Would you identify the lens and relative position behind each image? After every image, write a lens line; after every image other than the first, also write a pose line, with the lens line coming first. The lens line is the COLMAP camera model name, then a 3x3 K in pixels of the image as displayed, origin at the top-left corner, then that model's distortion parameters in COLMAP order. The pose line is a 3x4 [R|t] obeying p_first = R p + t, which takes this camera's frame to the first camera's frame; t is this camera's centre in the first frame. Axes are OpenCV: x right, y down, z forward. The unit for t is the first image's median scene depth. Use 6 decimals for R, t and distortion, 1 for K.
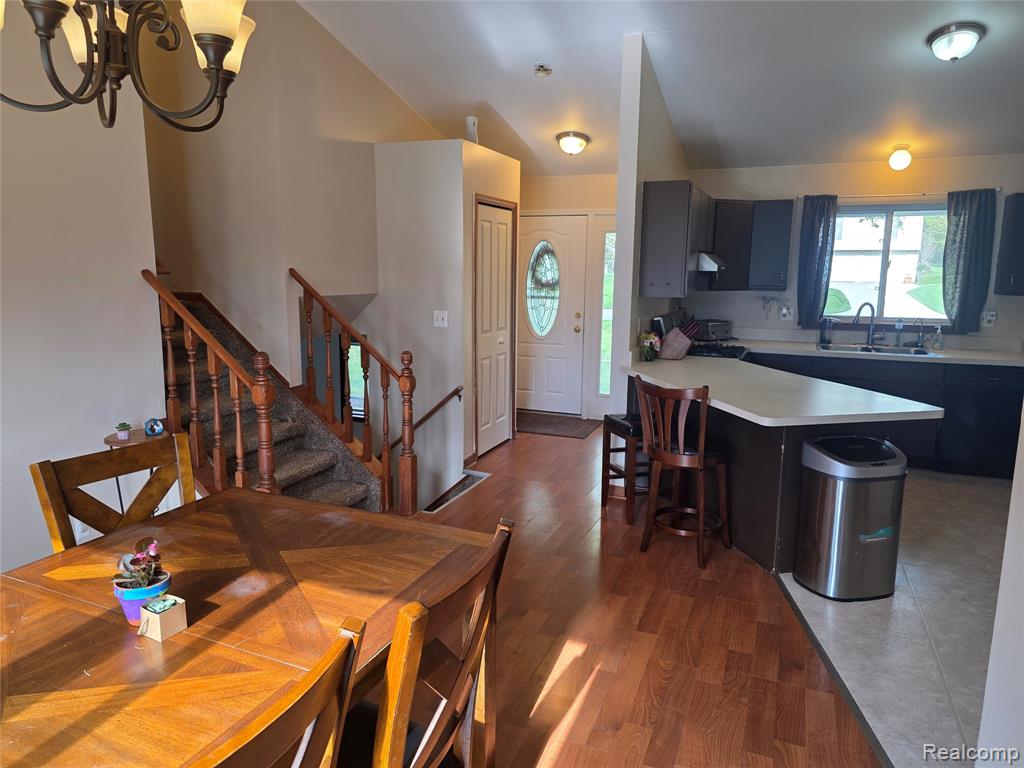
lens RADIAL K [[684.6, 0, 508.2], [0, 684.6, 385.7], [0, 0, 1]] dist [0.005266, -0.002562]
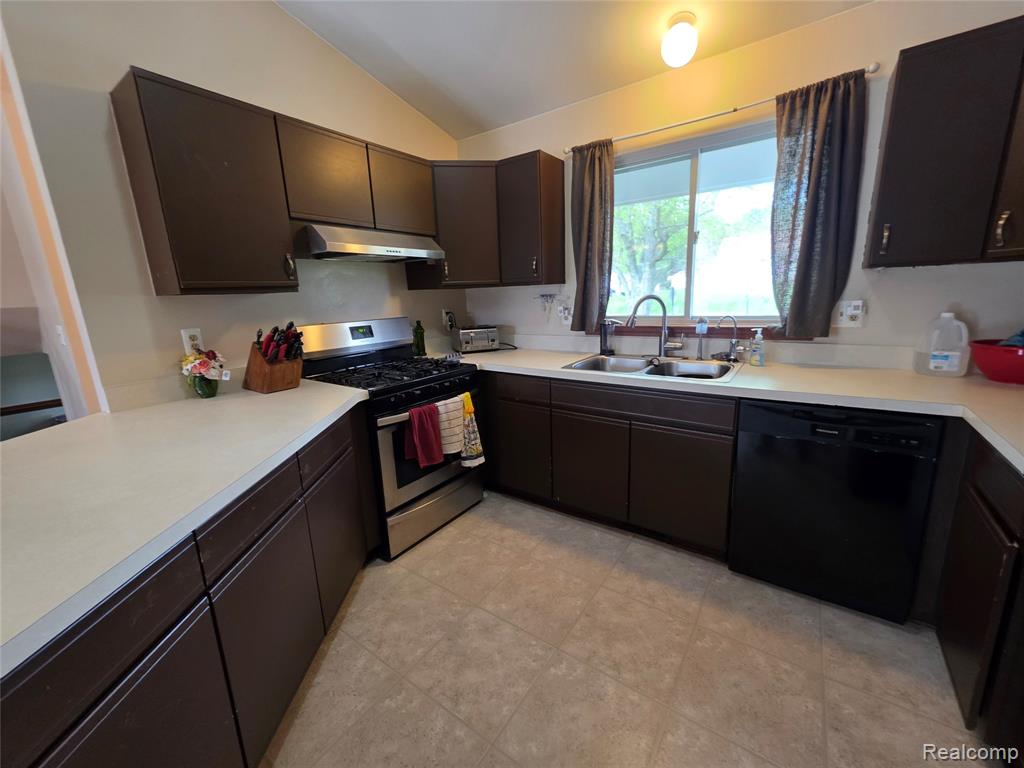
lens RADIAL K [[408.3, 0, 510.2], [0, 408.3, 382.9], [0, 0, 1]] dist [0.000302, 0.000115]
pose [[0.971222, 0.003704, -0.238147, 0.494936], [0.008817, 0.998634, 0.051493, -0.058150], [0.238012, -0.052111, 0.969863, 0.584556]]
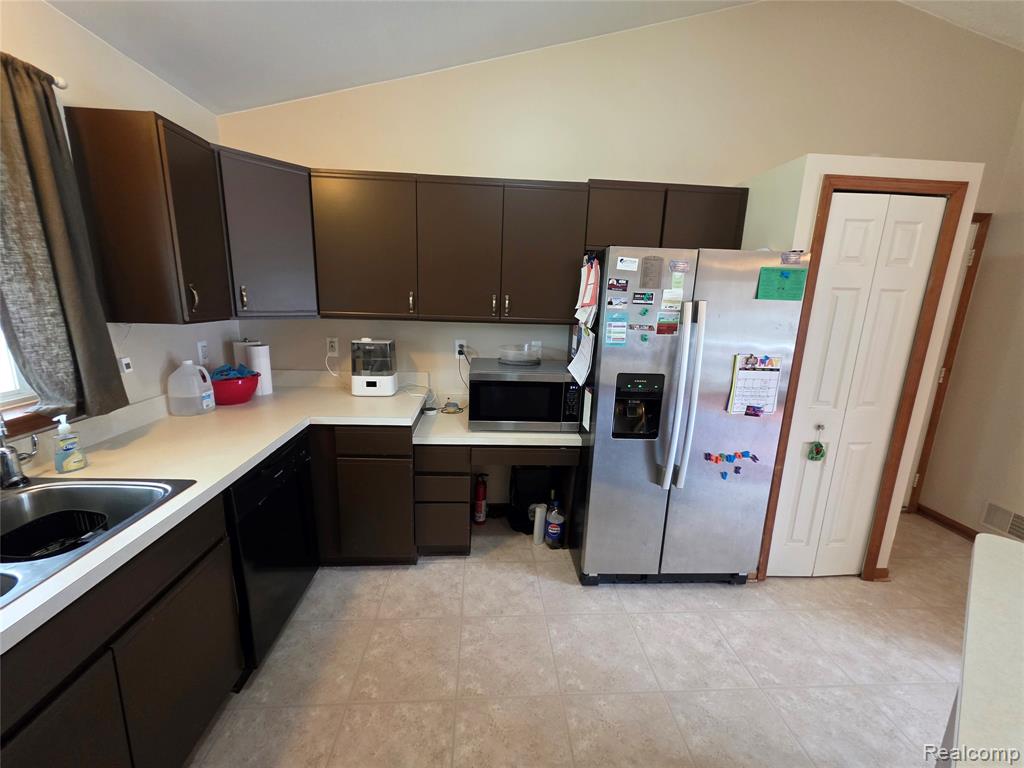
lens RADIAL K [[408.3, 0, 504.0], [0, 408.3, 384.8], [0, 0, 1]] dist [0.000302, 0.000115]
pose [[-0.429536, -0.209474, 0.878419, 0.312953], [0.122624, 0.950186, 0.286549, -0.138500], [-0.894685, 0.230798, -0.382453, 0.855263]]
